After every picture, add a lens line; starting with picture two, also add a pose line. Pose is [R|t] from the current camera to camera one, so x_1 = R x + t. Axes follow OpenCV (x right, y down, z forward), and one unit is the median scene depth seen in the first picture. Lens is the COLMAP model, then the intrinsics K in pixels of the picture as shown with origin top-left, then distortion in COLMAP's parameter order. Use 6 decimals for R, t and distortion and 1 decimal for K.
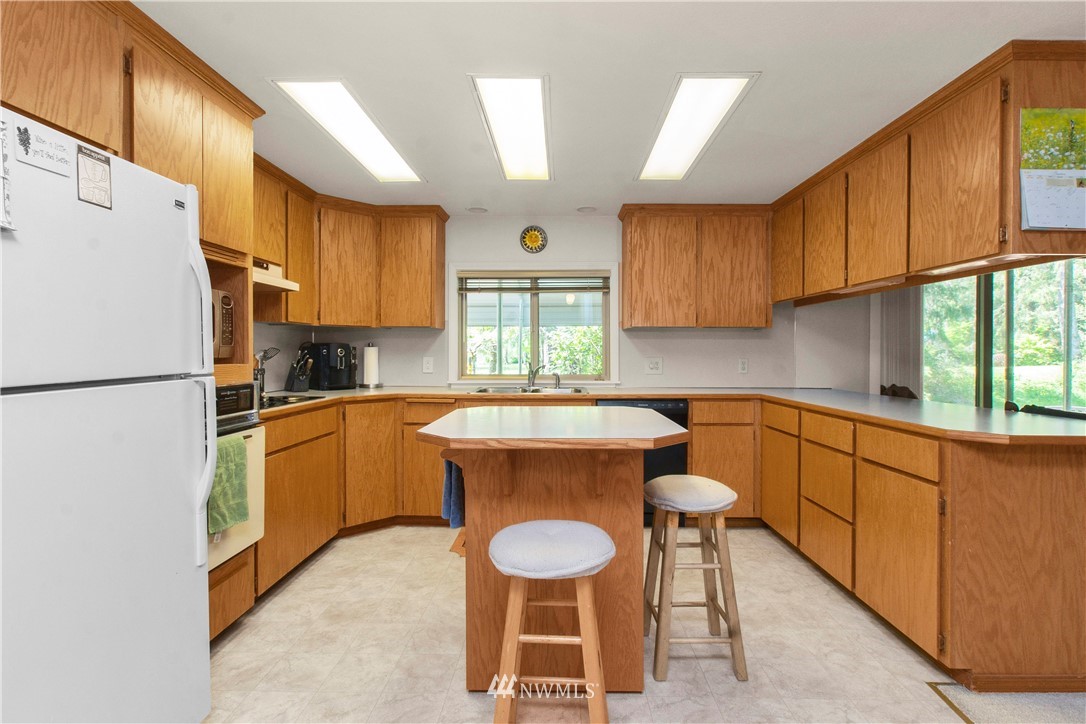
lens RADIAL K [[518.9, 0, 542.8], [0, 518.9, 356.4], [0, 0, 1]] dist [-0.001289, -0.000490]
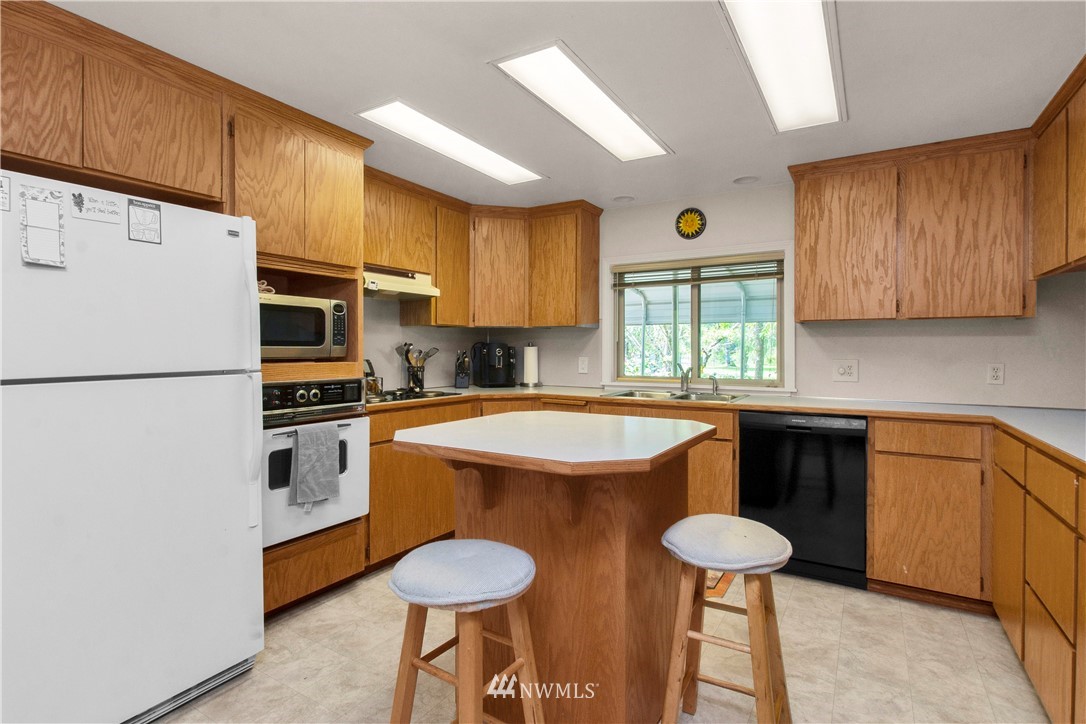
lens RADIAL K [[533.5, 0, 541.3], [0, 533.5, 355.0], [0, 0, 1]] dist [-0.019964, 0.019416]
pose [[0.867061, 0.005790, -0.498168, 0.237234], [-0.006041, 0.999981, 0.001108, -0.003227], [0.498165, 0.002049, 0.867080, 0.109313]]
